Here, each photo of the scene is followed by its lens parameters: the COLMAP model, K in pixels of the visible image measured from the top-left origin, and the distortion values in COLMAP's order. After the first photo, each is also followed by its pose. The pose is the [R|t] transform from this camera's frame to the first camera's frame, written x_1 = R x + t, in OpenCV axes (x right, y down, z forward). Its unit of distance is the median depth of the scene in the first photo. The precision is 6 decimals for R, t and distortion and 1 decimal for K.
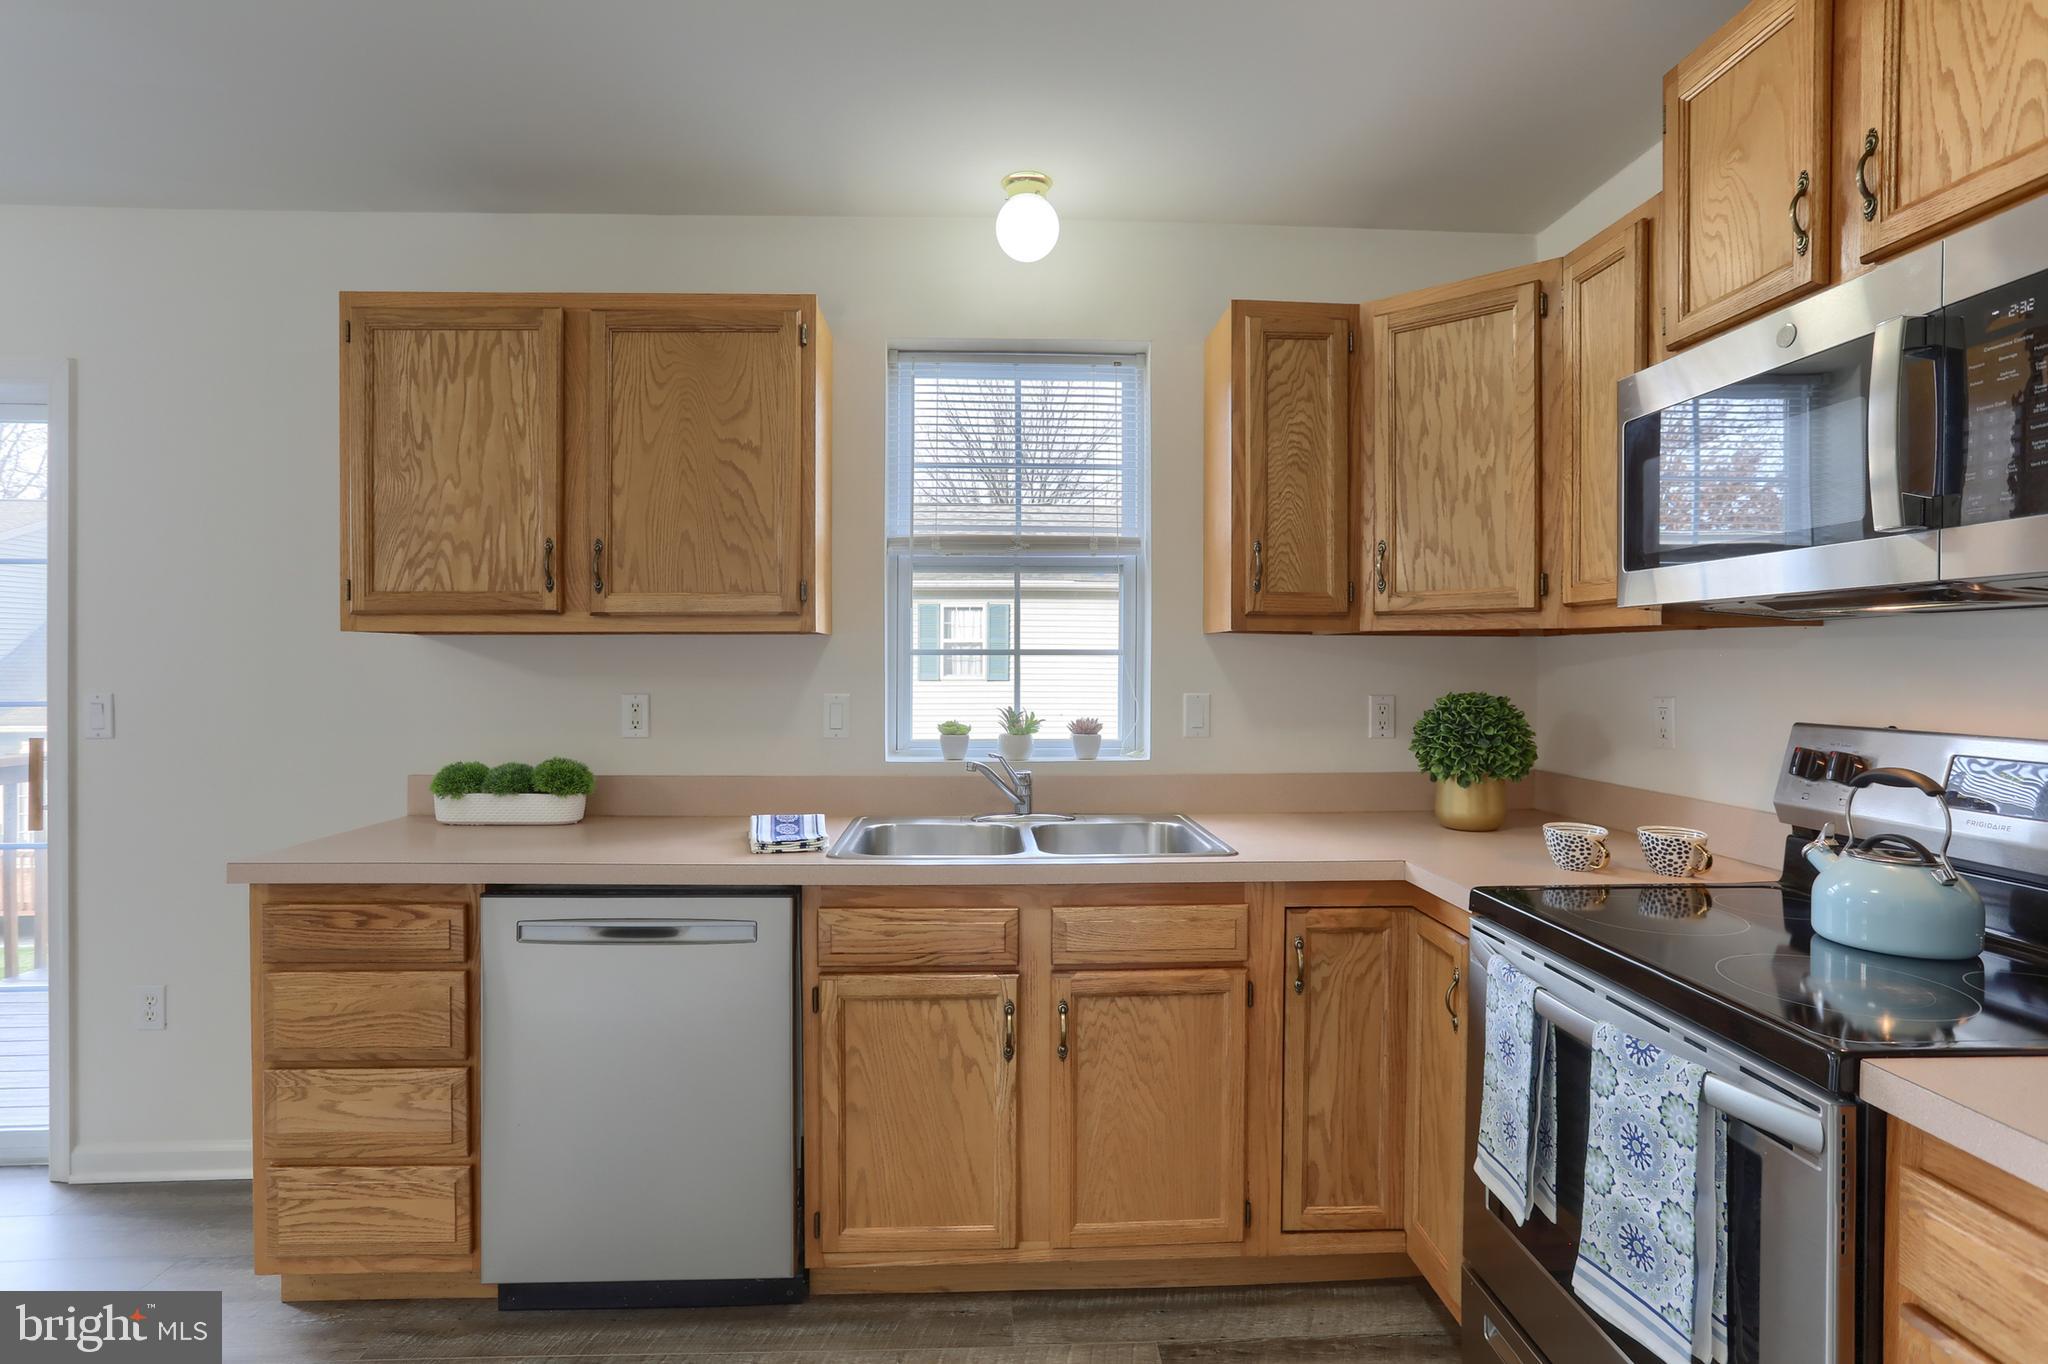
lens RADIAL K [[1023.1, 0, 1024.6], [0, 1023.1, 669.5], [0, 0, 1]] dist [-0.063770, 0.036367]
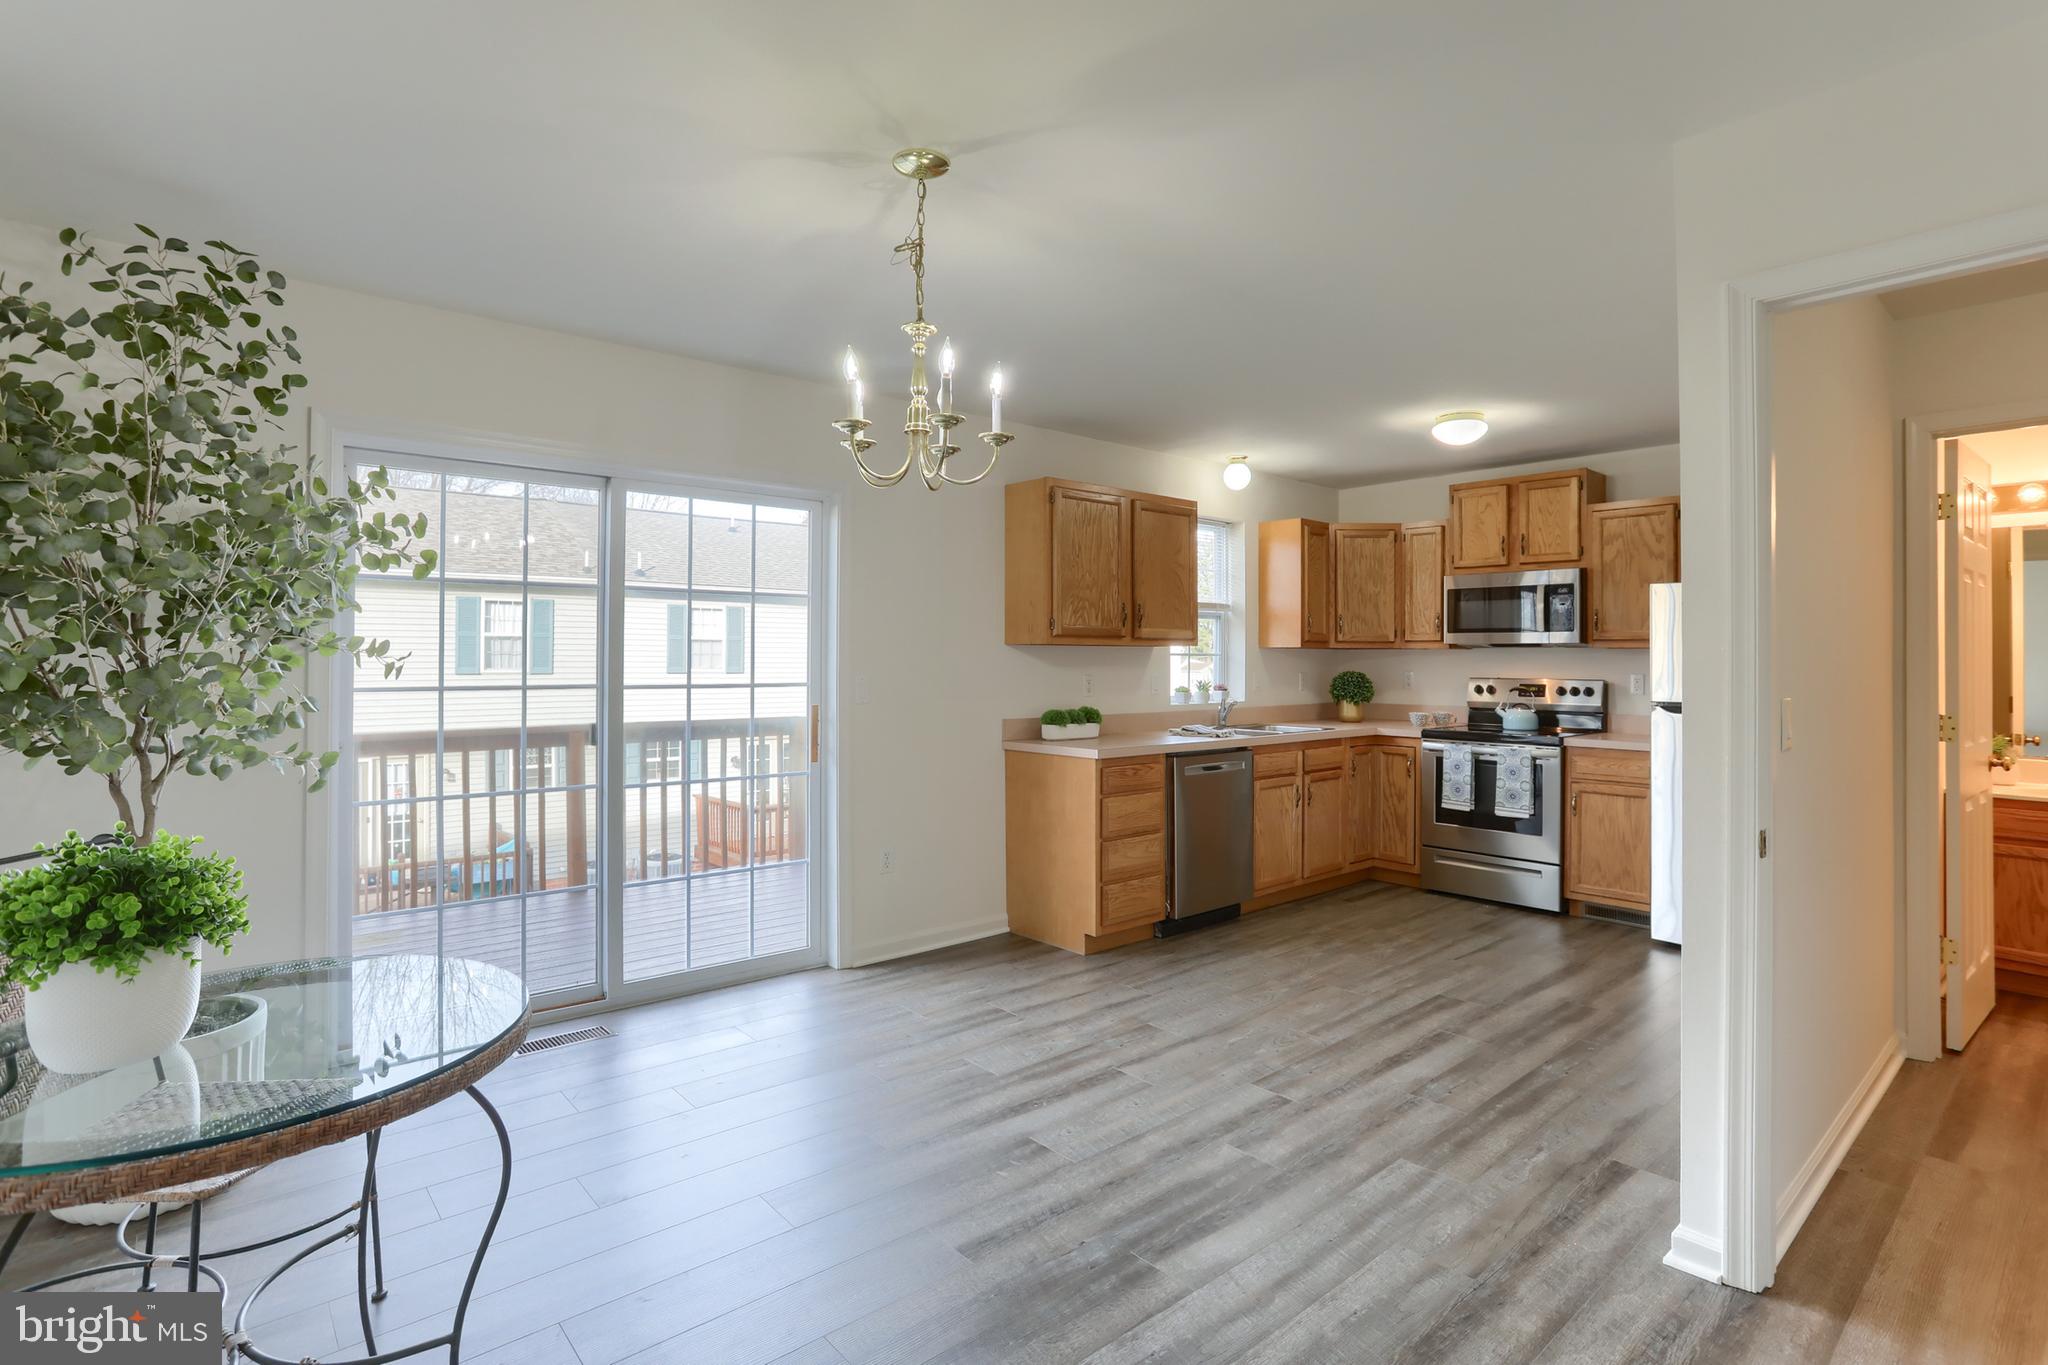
lens RADIAL K [[999.2, 0, 1031.9], [0, 999.2, 650.3], [0, 0, 1]] dist [-0.055356, 0.025809]
pose [[0.784296, 0.006533, 0.620352, -1.965250], [0.001257, 0.999926, -0.012118, -0.001184], [-0.620385, 0.010284, 0.784230, -0.568826]]
